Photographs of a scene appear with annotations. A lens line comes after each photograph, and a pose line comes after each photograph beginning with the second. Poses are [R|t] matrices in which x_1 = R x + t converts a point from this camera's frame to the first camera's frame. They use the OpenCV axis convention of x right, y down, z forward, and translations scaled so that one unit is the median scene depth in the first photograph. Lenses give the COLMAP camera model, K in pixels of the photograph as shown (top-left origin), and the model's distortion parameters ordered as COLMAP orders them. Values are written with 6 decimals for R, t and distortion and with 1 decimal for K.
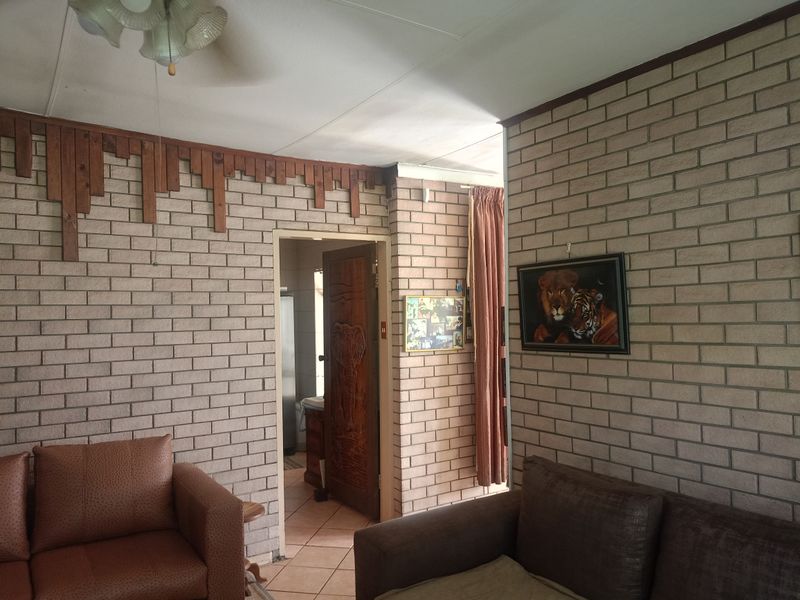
lens RADIAL K [[597.2, 0, 404.1], [0, 597.2, 301.5], [0, 0, 1]] dist [0.007740, -0.002188]
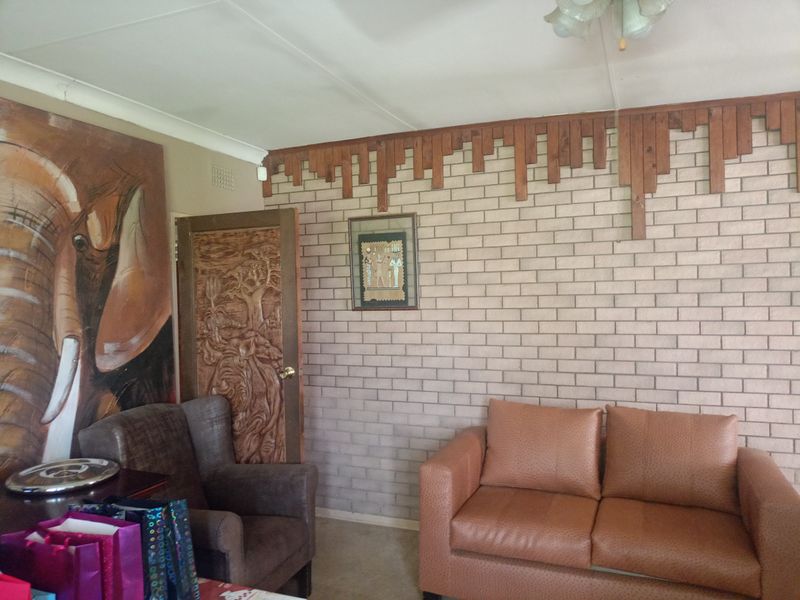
lens RADIAL K [[597.2, 0, 404.1], [0, 597.2, 301.5], [0, 0, 1]] dist [0.007740, -0.002188]
pose [[0.551420, 0.011241, -0.834152, 0.105949], [0.023962, 0.999283, 0.029306, 0.002437], [0.833883, -0.036148, 0.550756, 0.049776]]
